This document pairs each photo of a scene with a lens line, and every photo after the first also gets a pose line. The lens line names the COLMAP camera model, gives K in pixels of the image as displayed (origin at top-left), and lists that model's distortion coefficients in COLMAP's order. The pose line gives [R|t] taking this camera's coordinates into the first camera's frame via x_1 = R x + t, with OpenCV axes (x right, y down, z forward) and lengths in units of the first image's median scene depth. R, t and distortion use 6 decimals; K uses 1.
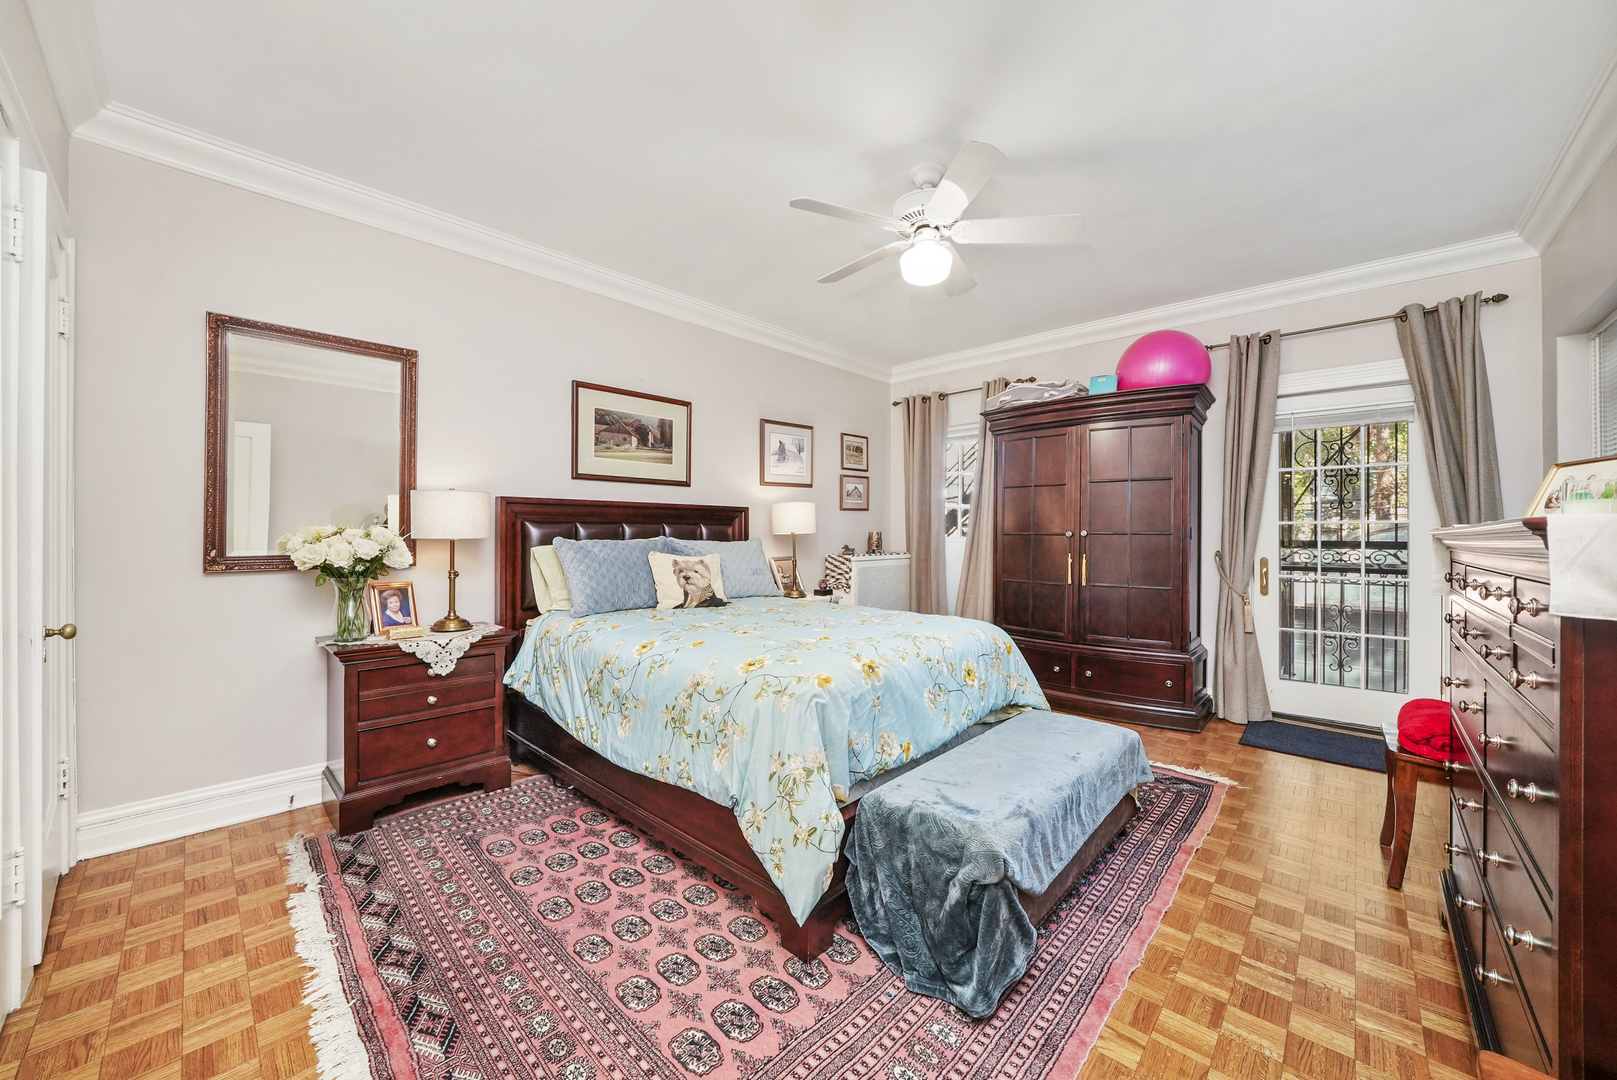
lens RADIAL K [[595.6, 0, 808.5], [0, 595.6, 540.0], [0, 0, 1]] dist [-0.017425, -0.000049]
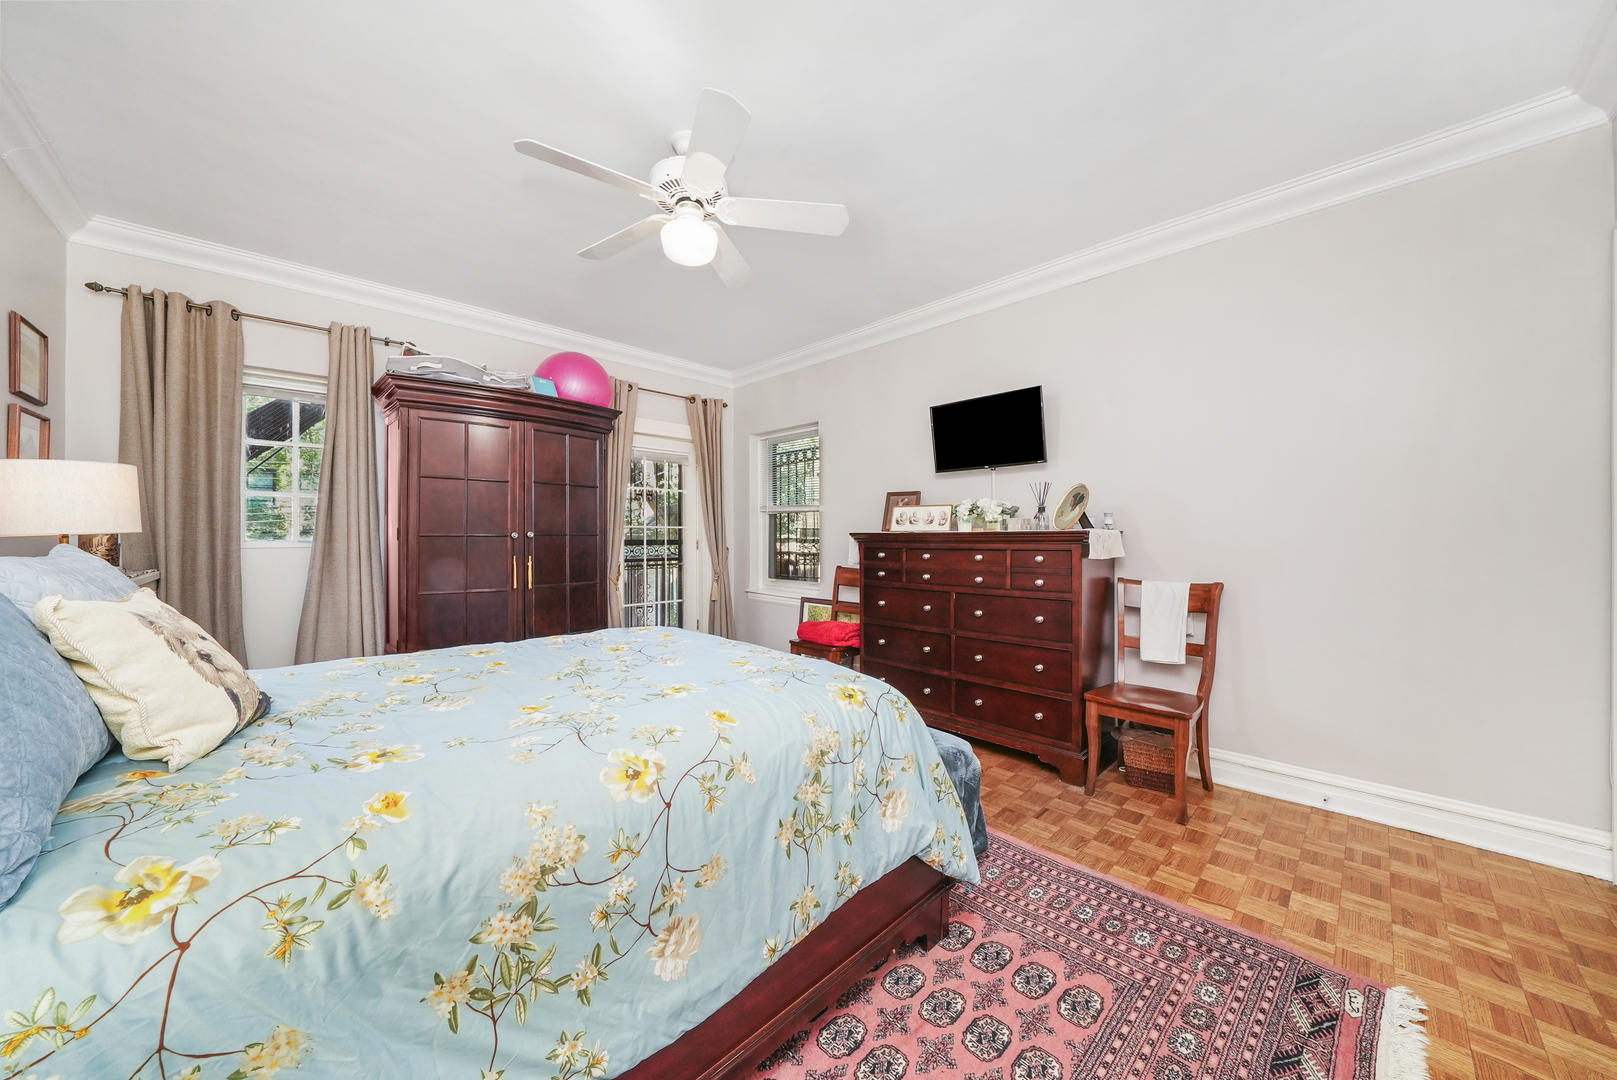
lens RADIAL K [[563.6, 0, 809.6], [0, 563.6, 541.8], [0, 0, 1]] dist [-0.021733, 0.000288]
pose [[0.042281, -0.013328, 0.999017, -0.693006], [0.011597, 0.999850, 0.012848, -0.009968], [-0.999038, 0.011043, 0.042429, 0.816068]]
